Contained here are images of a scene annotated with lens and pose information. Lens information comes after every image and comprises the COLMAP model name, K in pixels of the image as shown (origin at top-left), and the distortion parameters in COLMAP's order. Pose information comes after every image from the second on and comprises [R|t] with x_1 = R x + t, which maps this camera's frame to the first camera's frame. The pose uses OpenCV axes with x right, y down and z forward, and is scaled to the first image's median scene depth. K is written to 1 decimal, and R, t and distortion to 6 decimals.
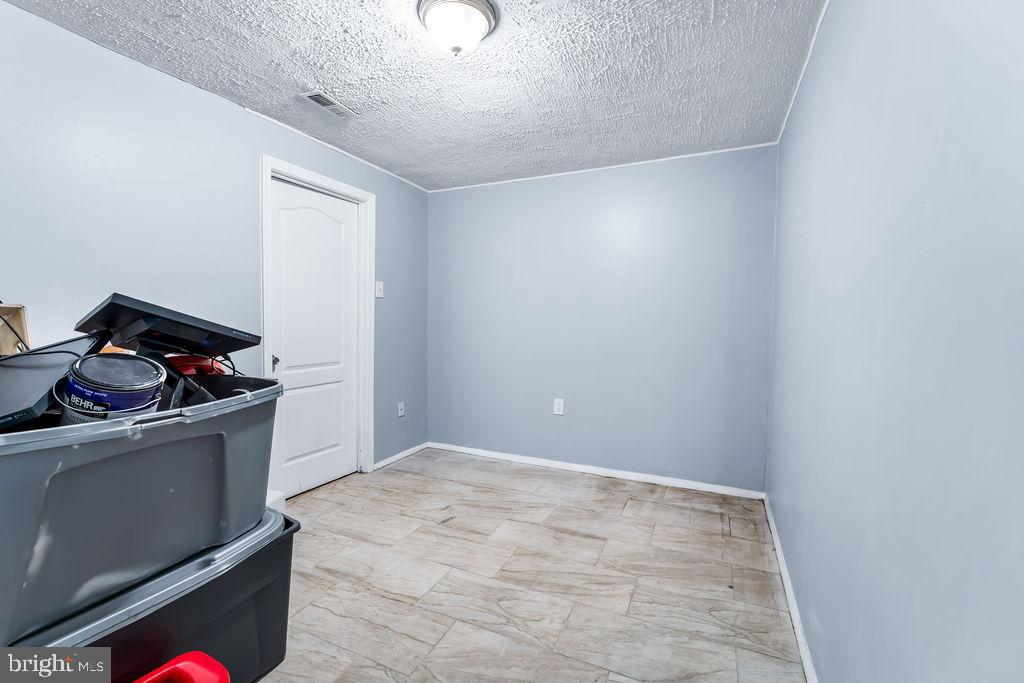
lens RADIAL K [[442.4, 0, 512.5], [0, 442.4, 341.0], [0, 0, 1]] dist [0.007497, -0.001382]
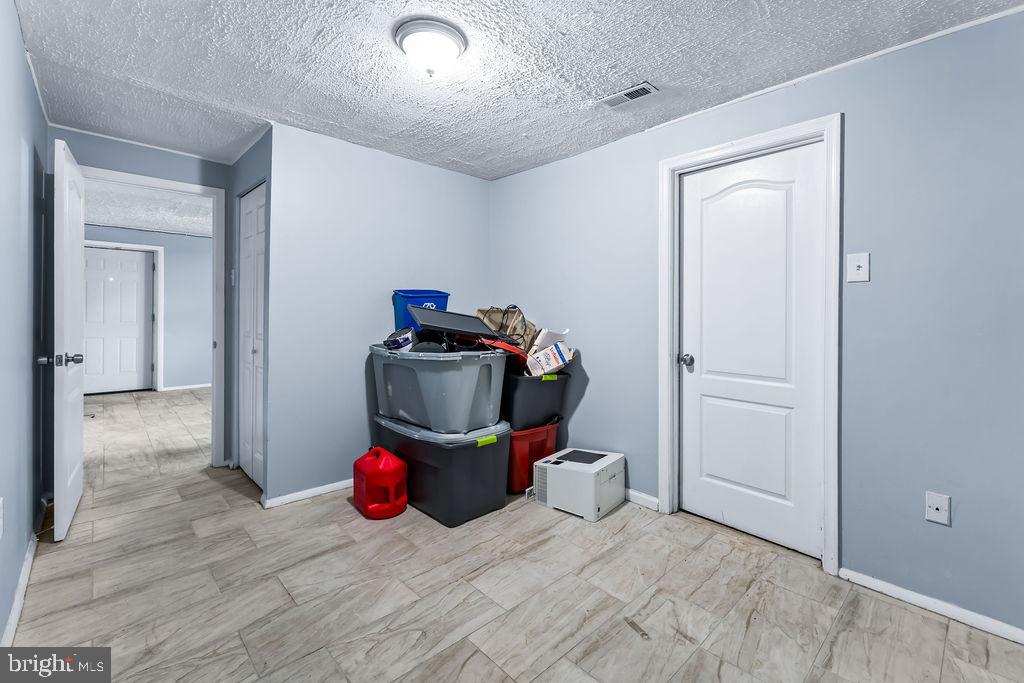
lens RADIAL K [[442.4, 0, 509.9], [0, 442.4, 312.8], [0, 0, 1]] dist [0.007497, -0.001382]
pose [[-0.383607, -0.014622, -0.923381, 0.563332], [-0.056736, 0.998359, 0.007761, -0.050129], [0.921752, 0.055366, -0.383807, 1.130091]]
